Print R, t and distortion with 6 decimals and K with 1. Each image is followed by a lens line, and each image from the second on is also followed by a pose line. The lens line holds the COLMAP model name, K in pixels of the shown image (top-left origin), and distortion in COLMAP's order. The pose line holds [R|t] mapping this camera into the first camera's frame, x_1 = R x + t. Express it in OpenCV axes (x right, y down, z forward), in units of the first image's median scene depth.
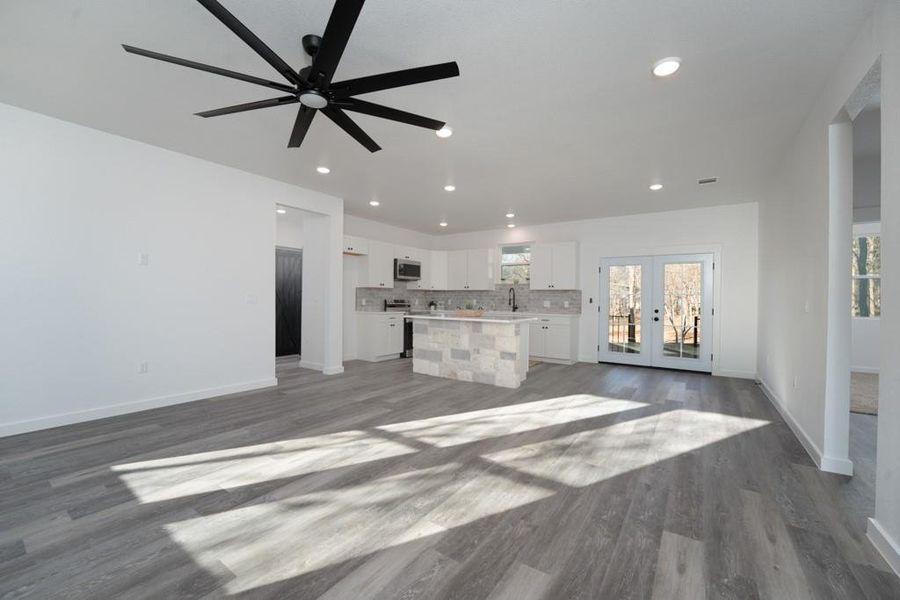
lens RADIAL K [[378.9, 0, 450.0], [0, 378.9, 300.0], [0, 0, 1]] dist [-0.001335, 0.000105]
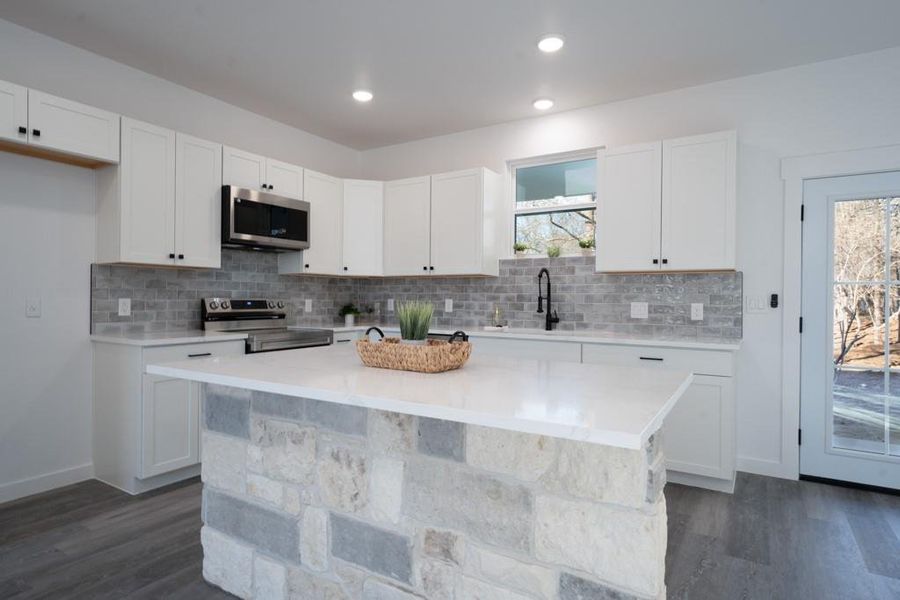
lens RADIAL K [[378.9, 0, 450.0], [0, 378.9, 300.0], [0, 0, 1]] dist [-0.001335, 0.000105]
pose [[0.999393, -0.003777, 0.034640, 0.054436], [0.003703, 0.999991, 0.002203, -0.000991], [-0.034648, -0.002073, 0.999397, 0.622501]]
